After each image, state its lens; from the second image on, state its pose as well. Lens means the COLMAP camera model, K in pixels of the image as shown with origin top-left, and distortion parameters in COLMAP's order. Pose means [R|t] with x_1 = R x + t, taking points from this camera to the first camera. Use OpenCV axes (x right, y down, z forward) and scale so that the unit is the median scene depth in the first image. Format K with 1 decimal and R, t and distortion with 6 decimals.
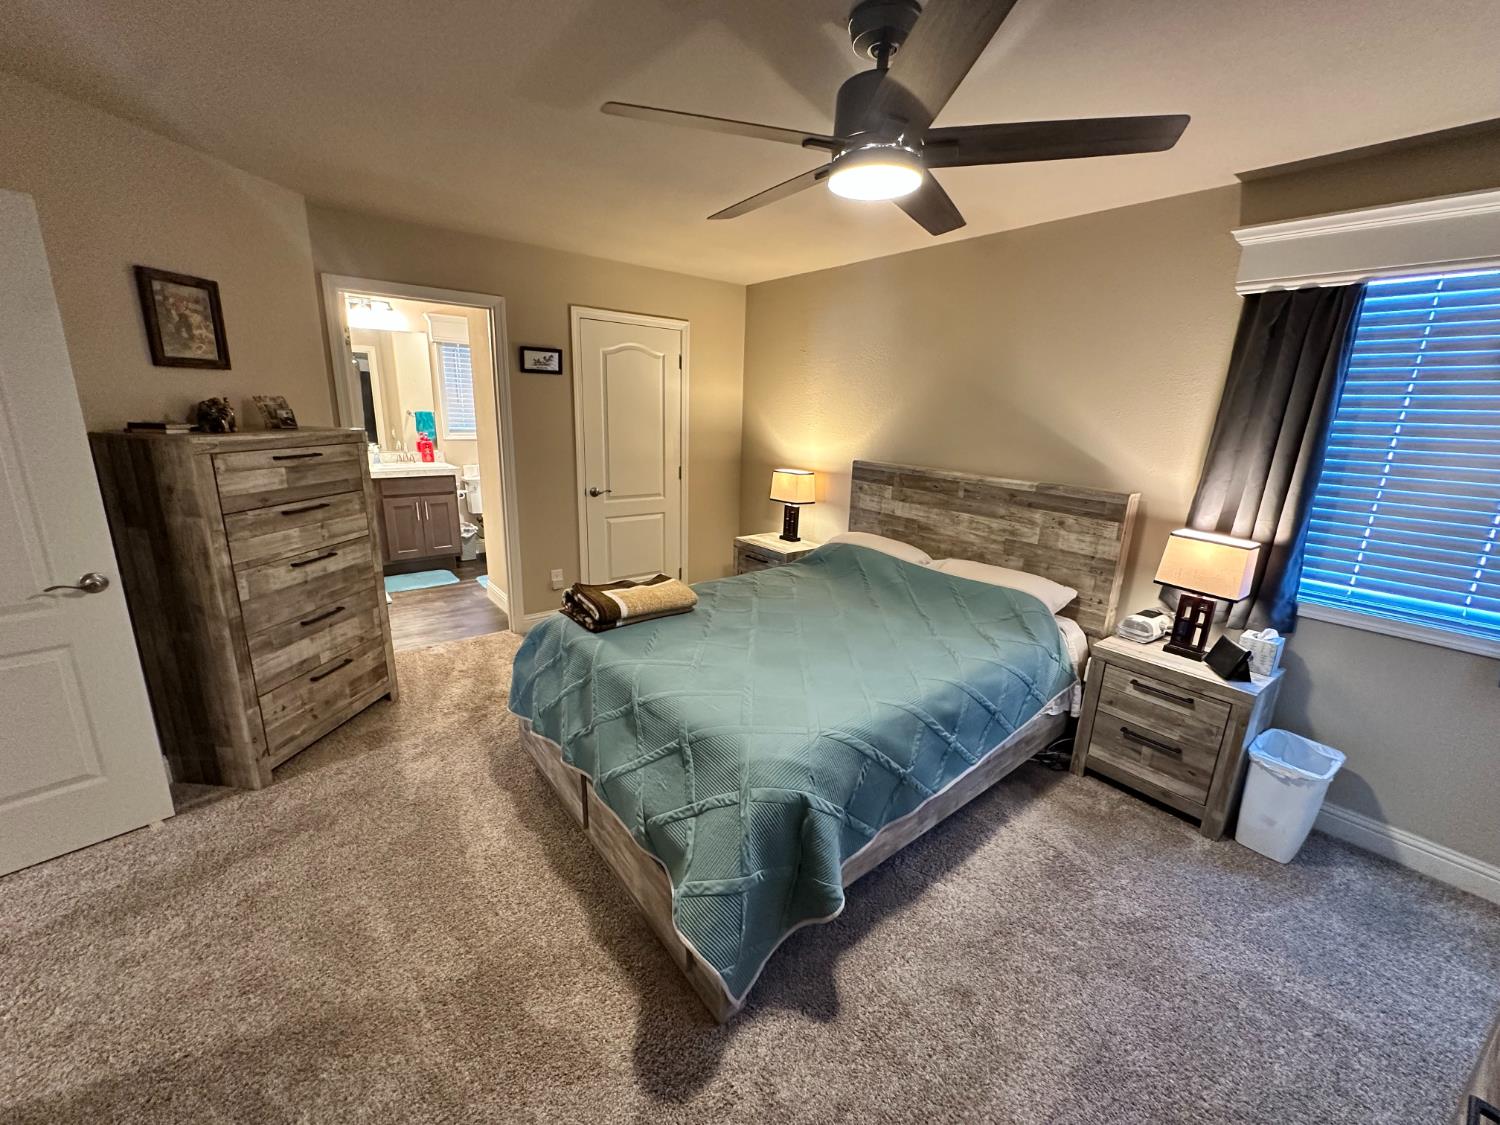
lens RADIAL K [[602.4, 0, 751.1], [0, 602.4, 565.1], [0, 0, 1]] dist [-0.005227, 0.000966]
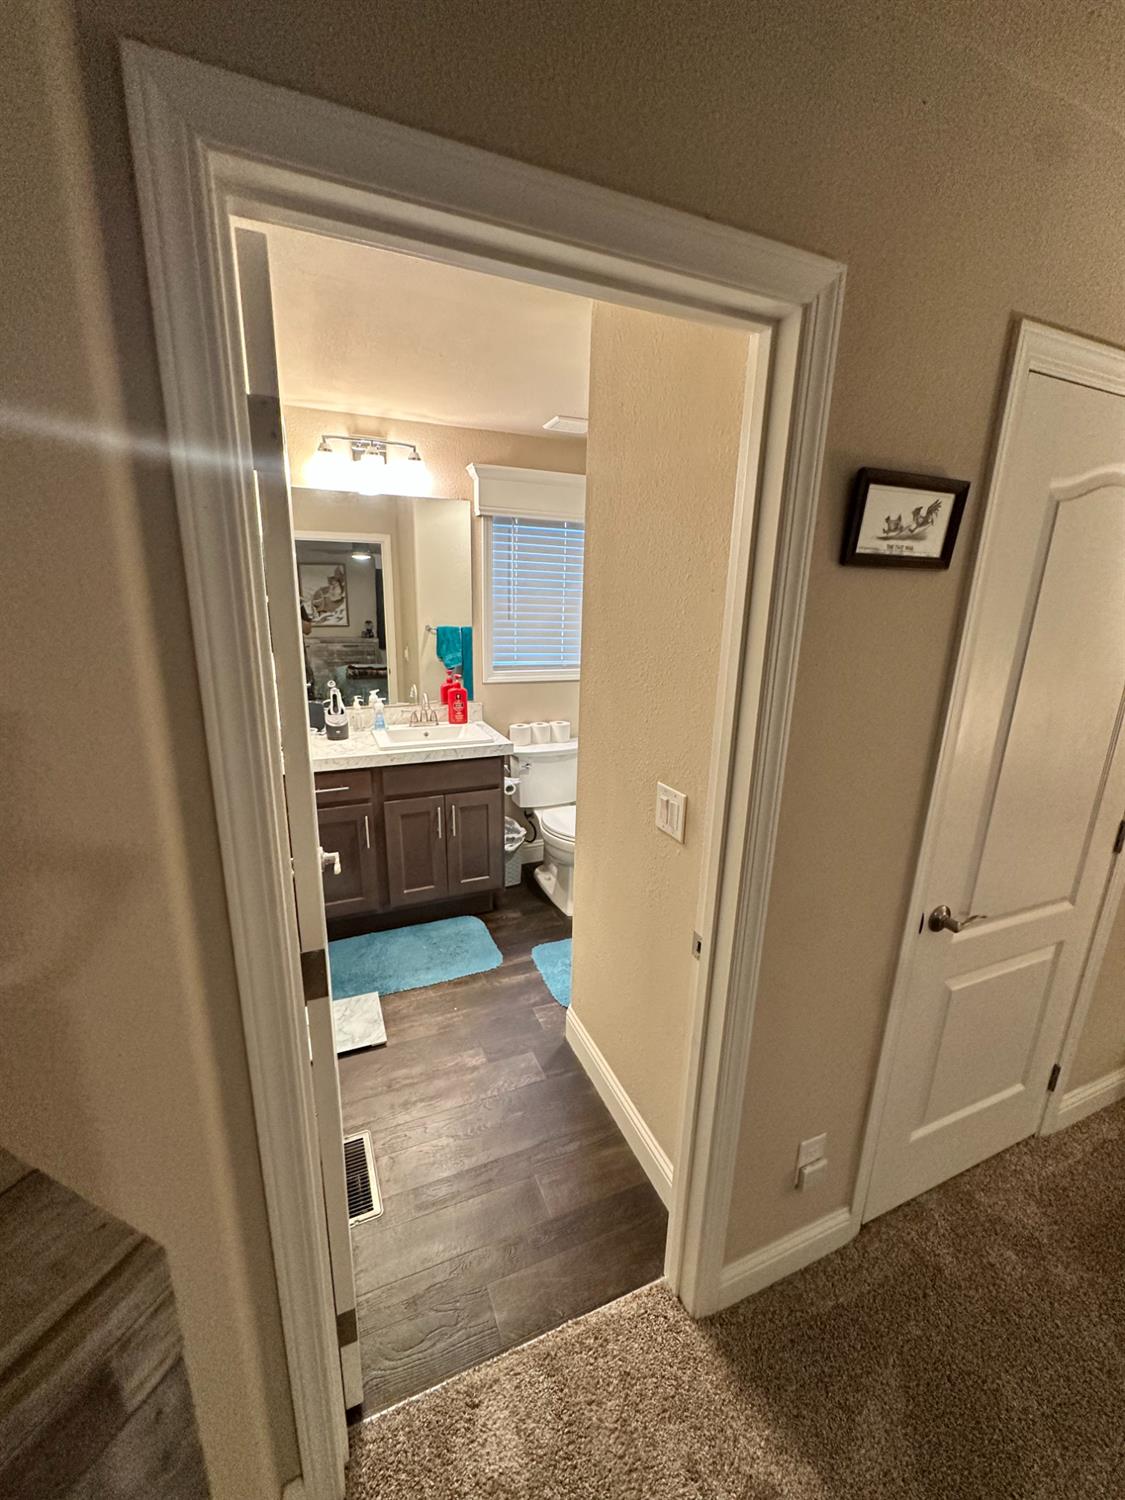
lens RADIAL K [[602.4, 0, 564.1], [0, 602.4, 753.3], [0, 0, 1]] dist [-0.005227, 0.000966]
pose [[0.963263, 0.059244, -0.261943, -0.463525], [-0.060372, 0.998169, 0.003749, -0.246937], [0.261686, 0.012202, 0.965076, 0.759659]]
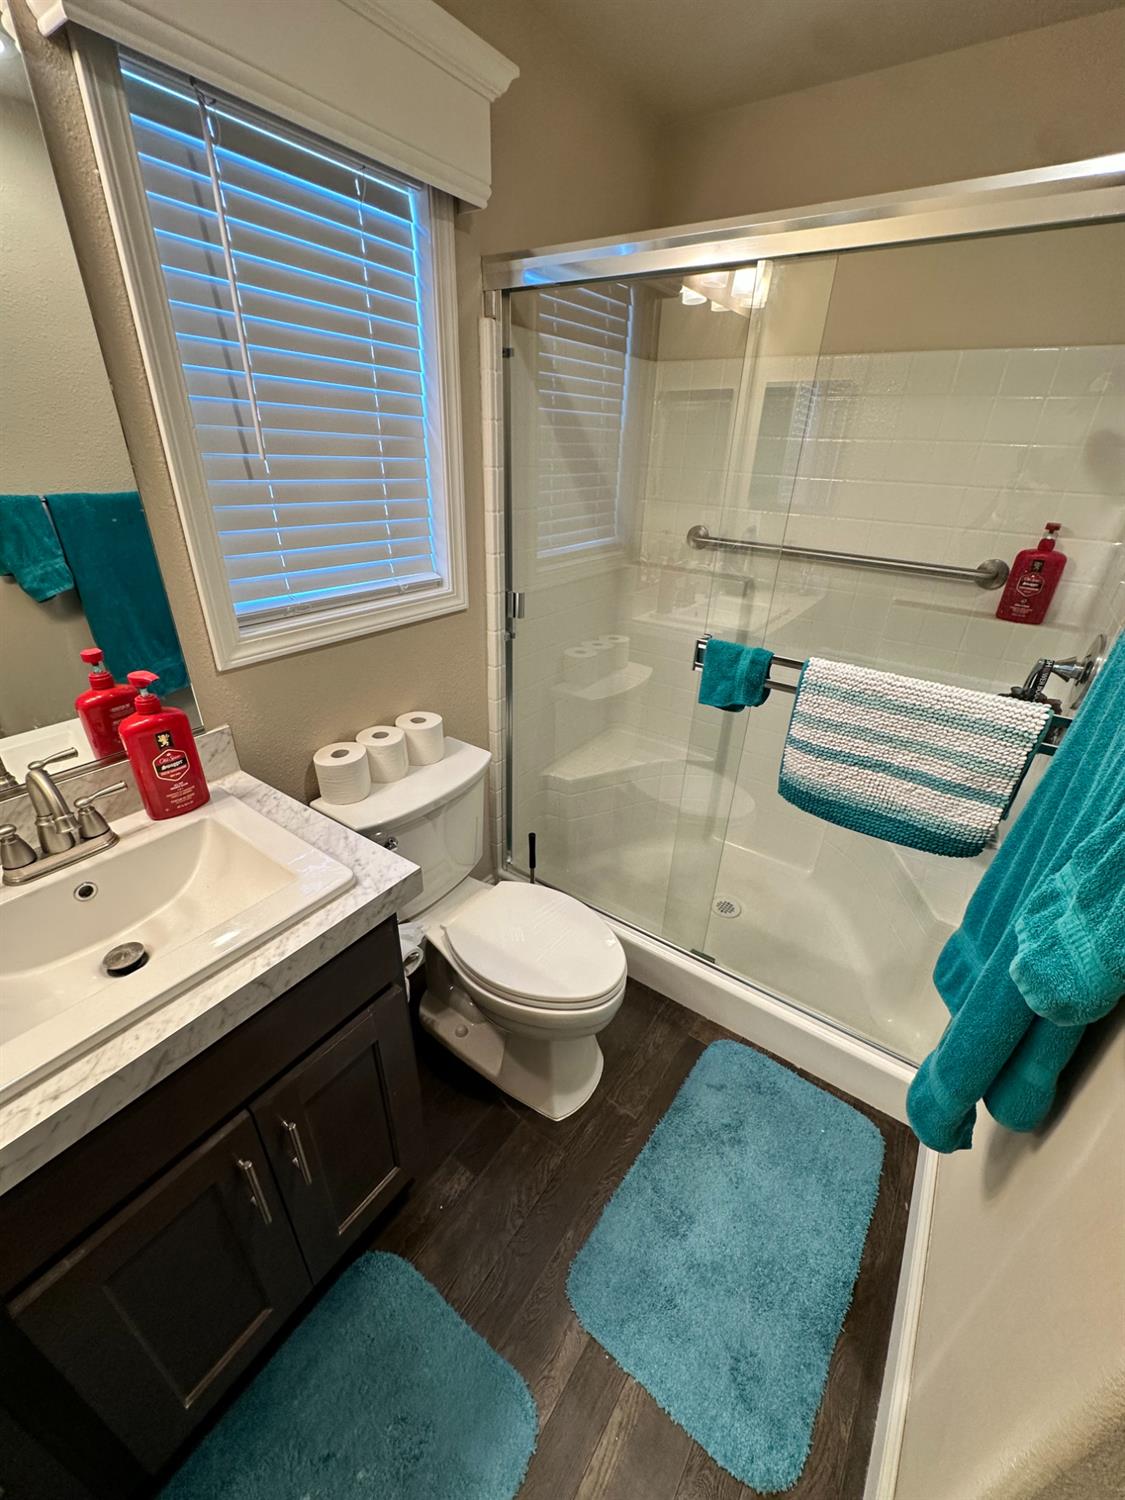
lens RADIAL K [[602.4, 0, 563.6], [0, 602.4, 749.2], [0, 0, 1]] dist [-0.005227, 0.000966]
pose [[0.959733, -0.132981, 0.247445, -0.756468], [0.074695, 0.969949, 0.231559, -0.372346], [-0.270802, -0.203752, 0.940825, 1.283107]]
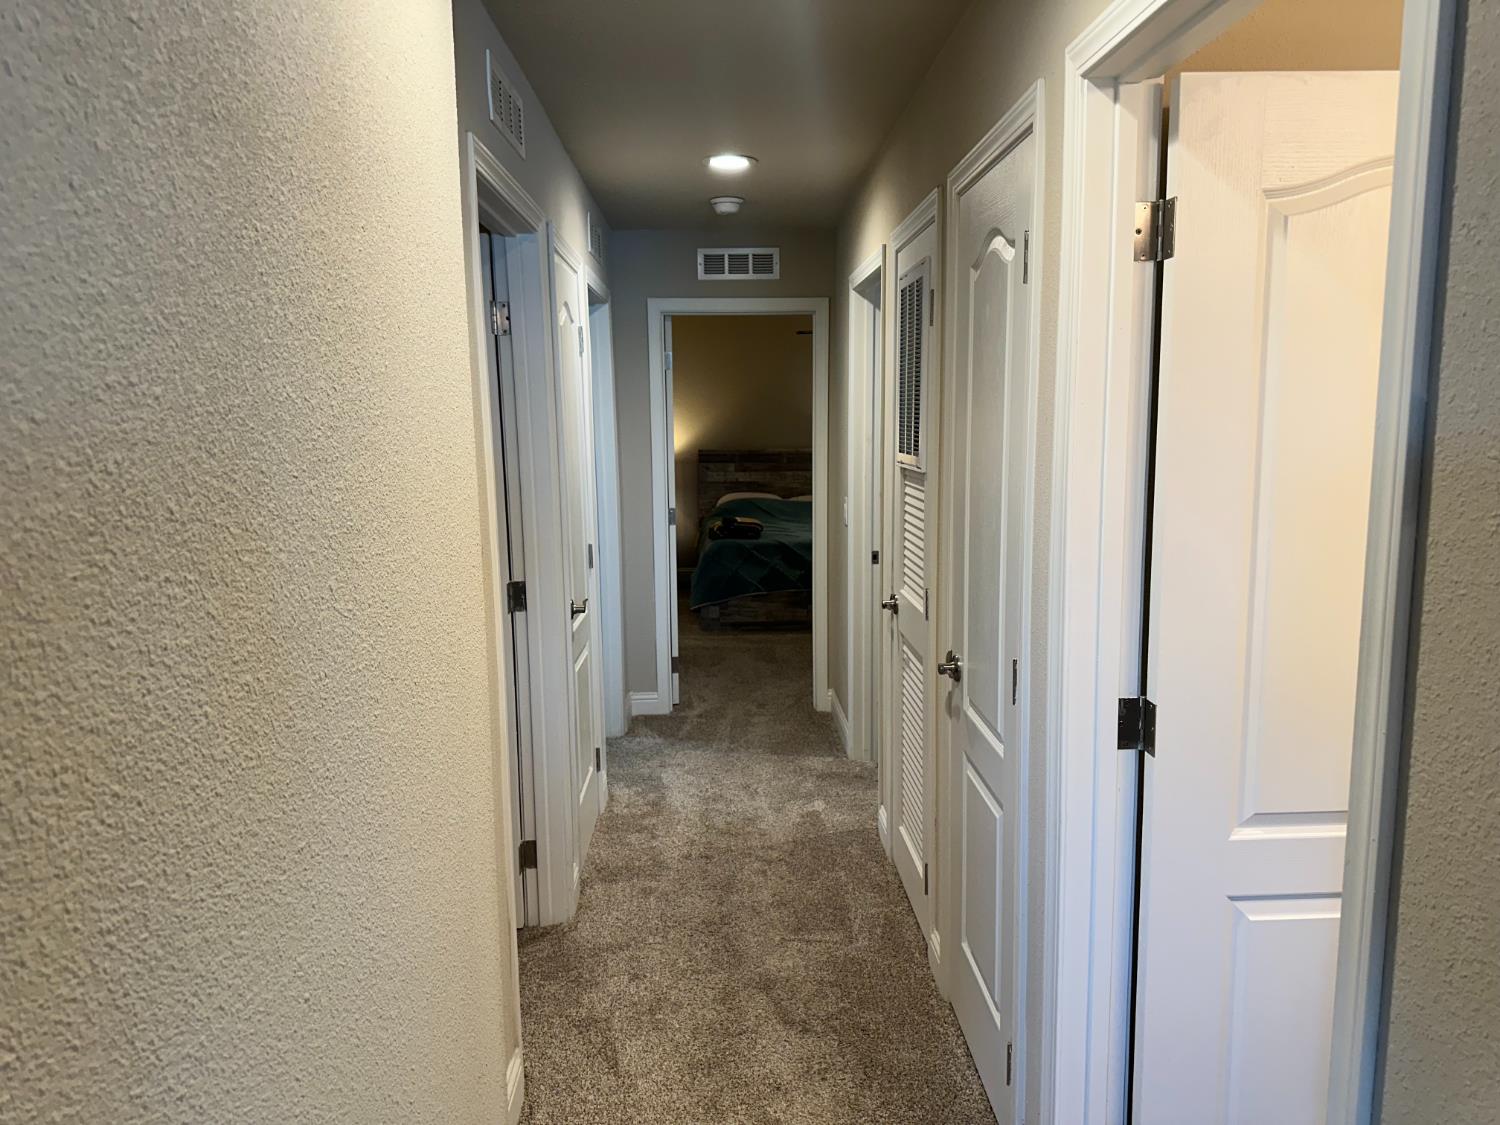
lens RADIAL K [[1053.4, 0, 749.9], [0, 1053.4, 562.4], [0, 0, 1]] dist [0.046581, -0.000579]
pose [[0.598896, -0.151115, 0.786440, -1.961682], [0.235979, 0.971733, 0.007015, 0.109182], [-0.765269, 0.181382, 0.617627, -0.664675]]
